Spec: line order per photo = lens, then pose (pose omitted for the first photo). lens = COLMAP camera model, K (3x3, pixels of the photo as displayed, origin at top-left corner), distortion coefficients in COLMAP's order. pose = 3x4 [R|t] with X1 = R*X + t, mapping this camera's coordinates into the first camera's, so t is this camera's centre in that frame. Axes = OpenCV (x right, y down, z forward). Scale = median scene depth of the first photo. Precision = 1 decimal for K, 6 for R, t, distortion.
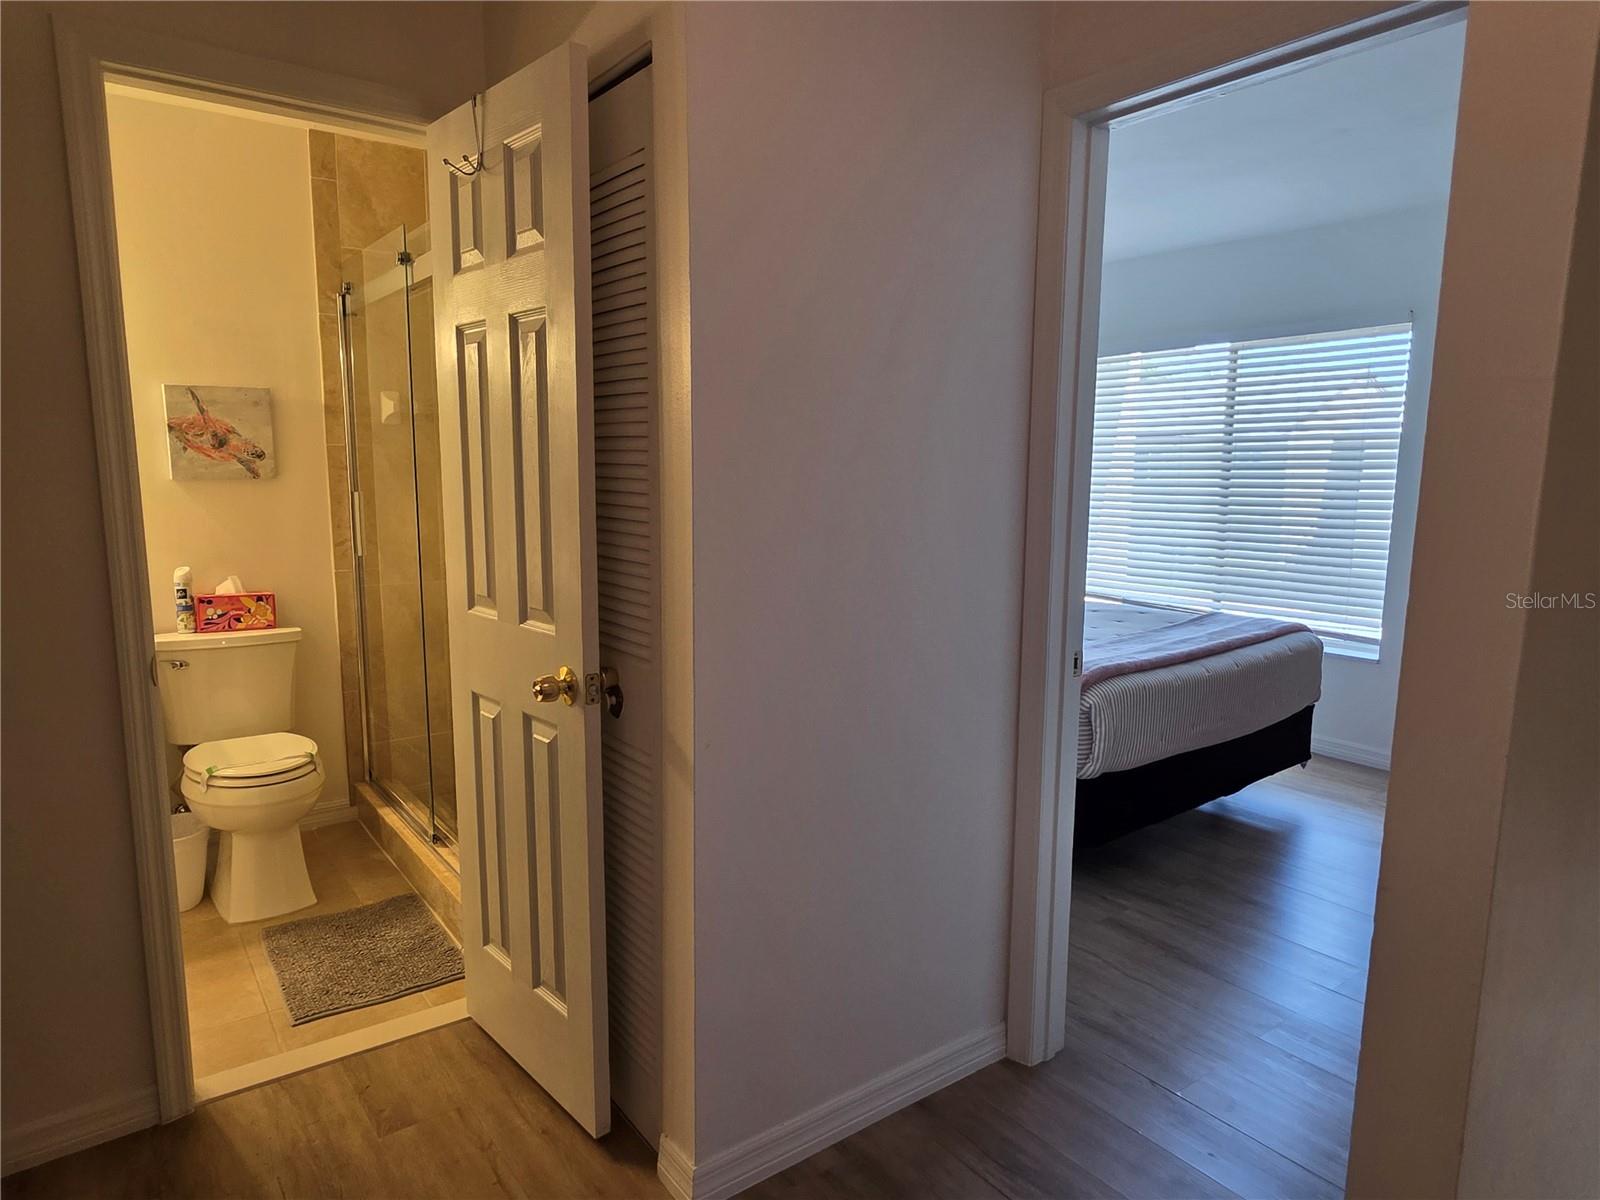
lens RADIAL K [[993.1, 0, 813.2], [0, 993.1, 608.7], [0, 0, 1]] dist [0.002457, -0.001768]
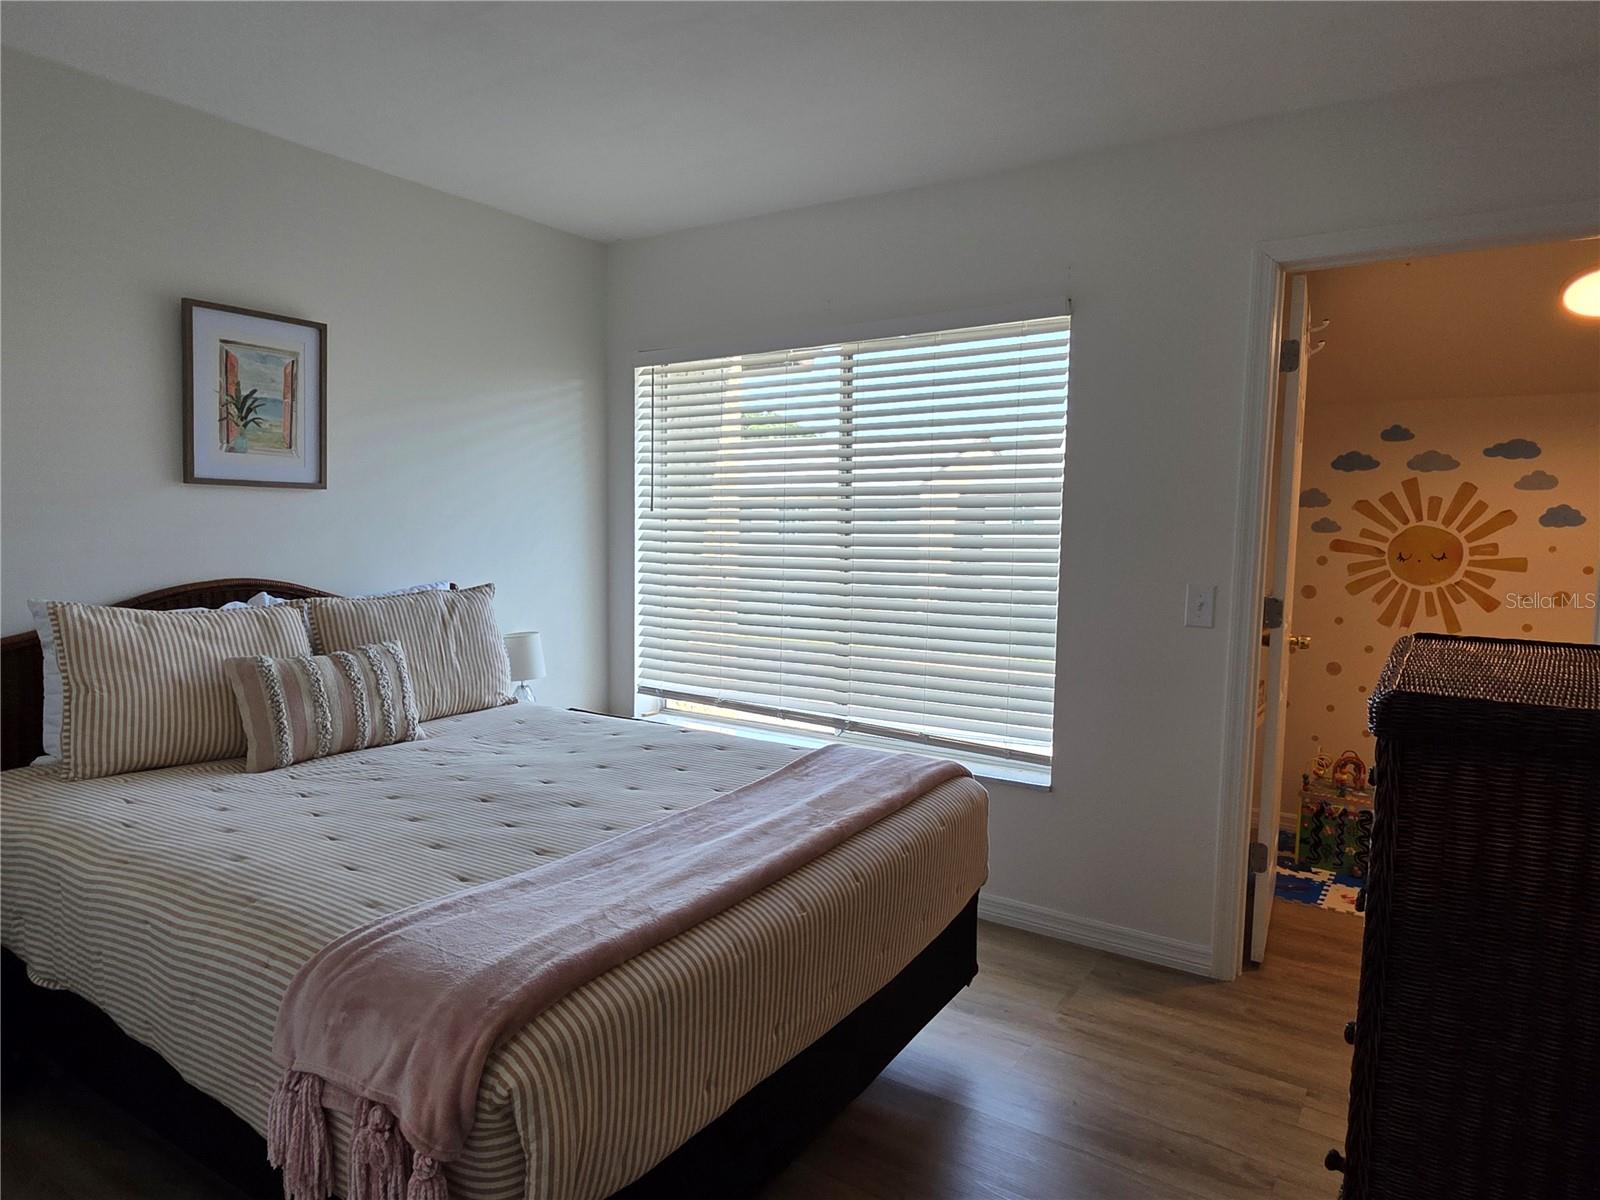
lens RADIAL K [[993.1, 0, 813.2], [0, 993.1, 608.7], [0, 0, 1]] dist [0.002457, -0.001768]
pose [[0.945245, -0.026136, 0.325313, 0.246777], [0.042058, 0.998232, -0.042005, -0.071710], [-0.323639, 0.053387, 0.944673, 0.517350]]
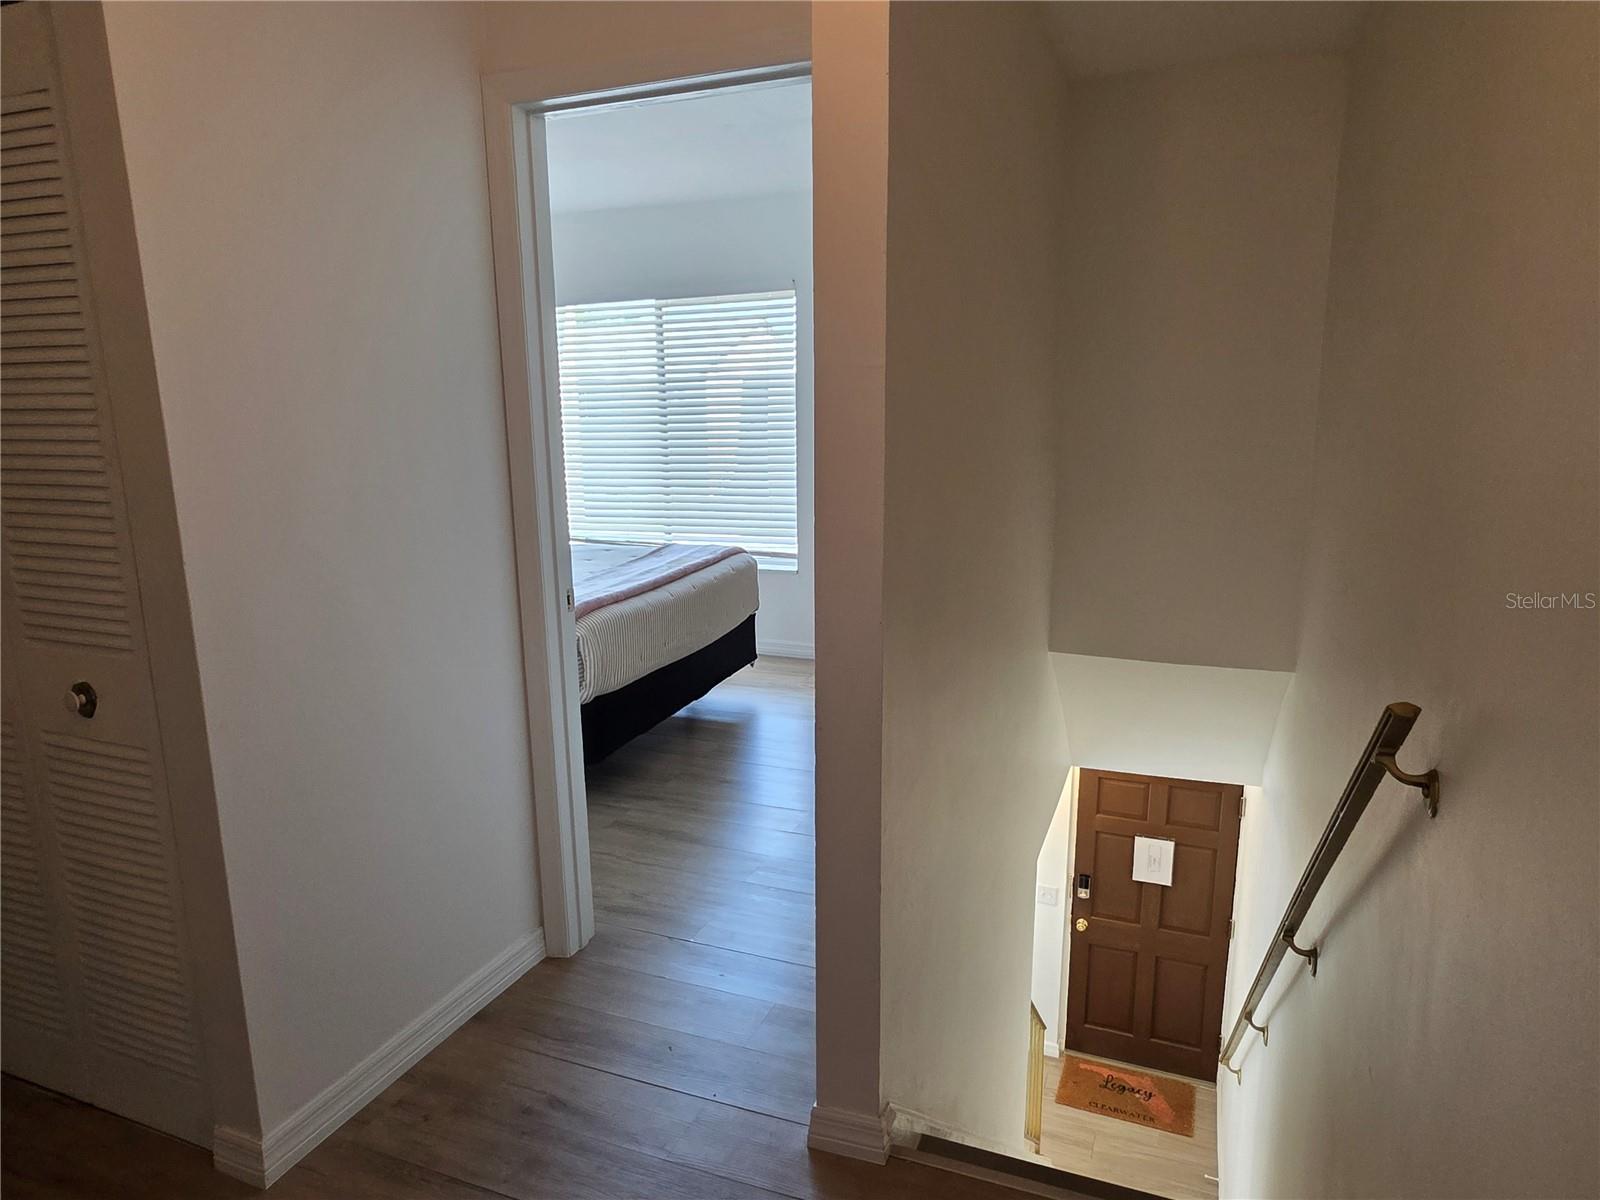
lens RADIAL K [[993.1, 0, 813.2], [0, 993.1, 608.7], [0, 0, 1]] dist [0.002457, -0.001768]
pose [[0.854308, -0.123084, 0.504983, -0.047883], [0.094021, 0.992125, 0.082758, -0.001670], [-0.511192, -0.023222, 0.859153, -0.077658]]
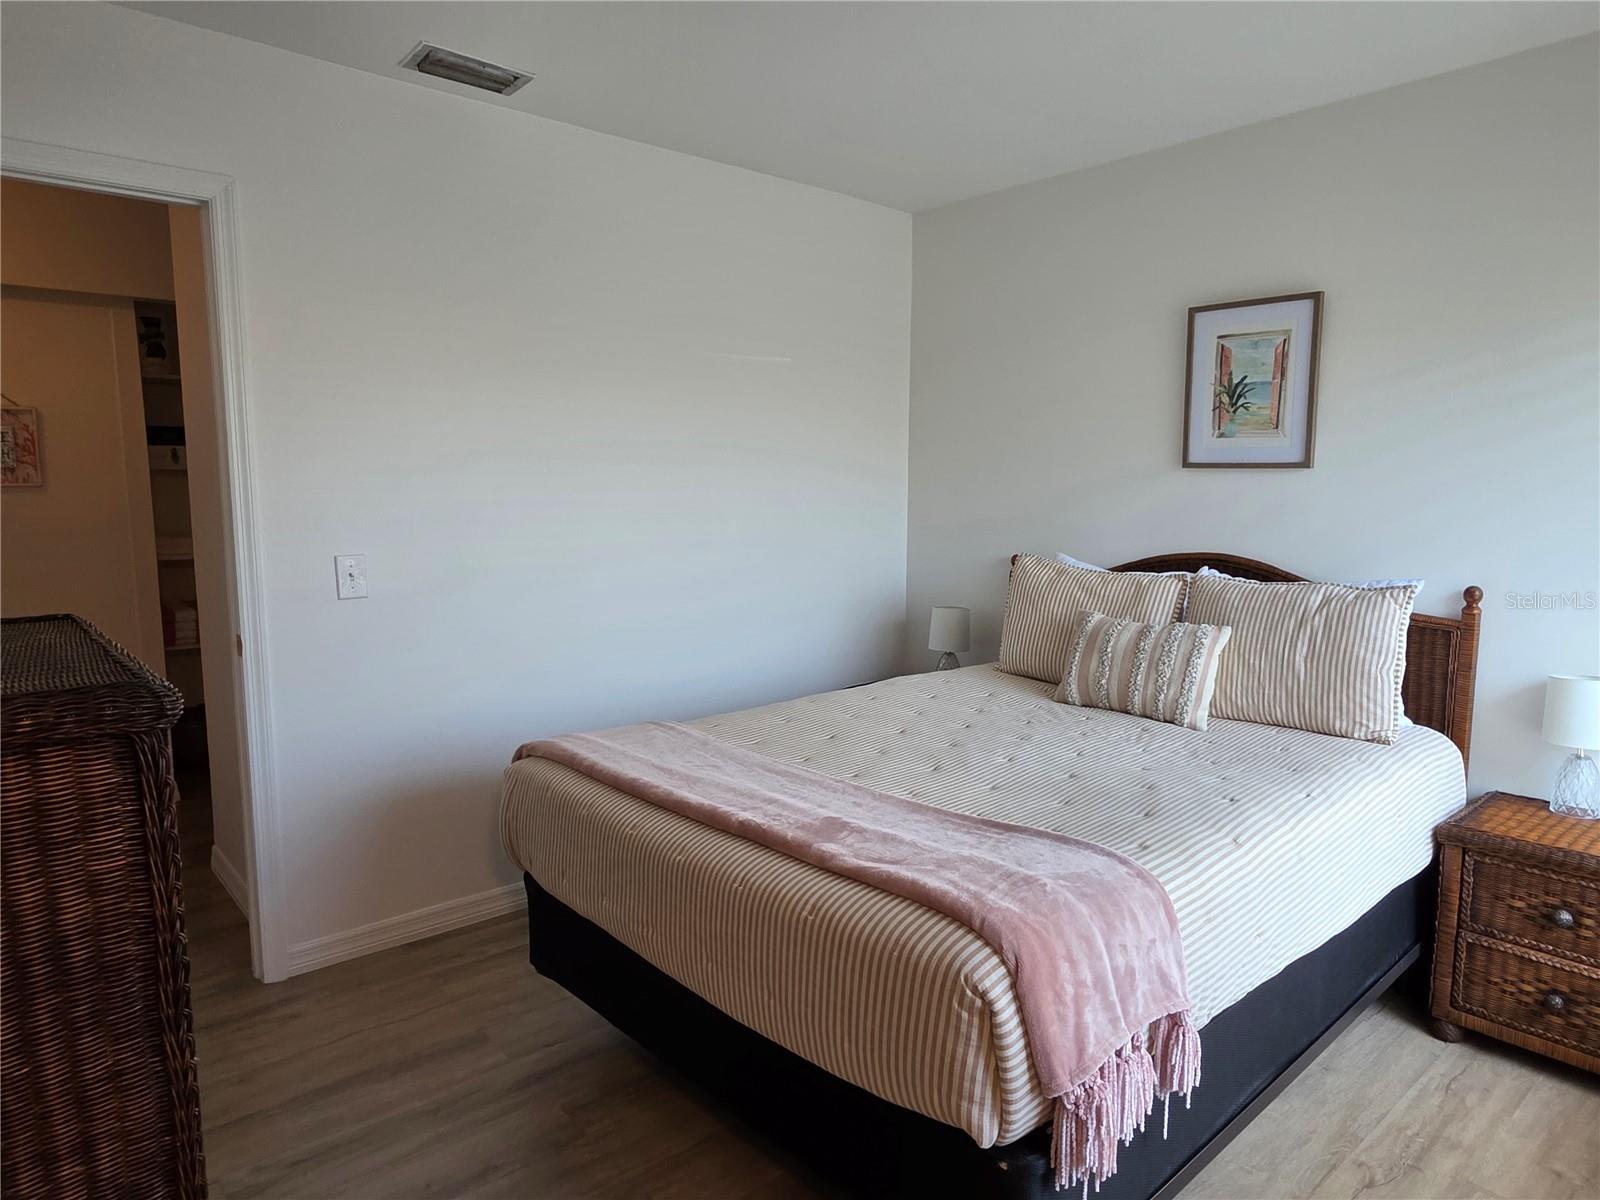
lens RADIAL K [[993.1, 0, 813.2], [0, 993.1, 608.7], [0, 0, 1]] dist [0.002457, -0.001768]
pose [[0.060564, 0.115069, -0.991510, 1.019547], [-0.149928, 0.983112, 0.104936, -0.149336], [0.986840, 0.142299, 0.076793, 1.081291]]
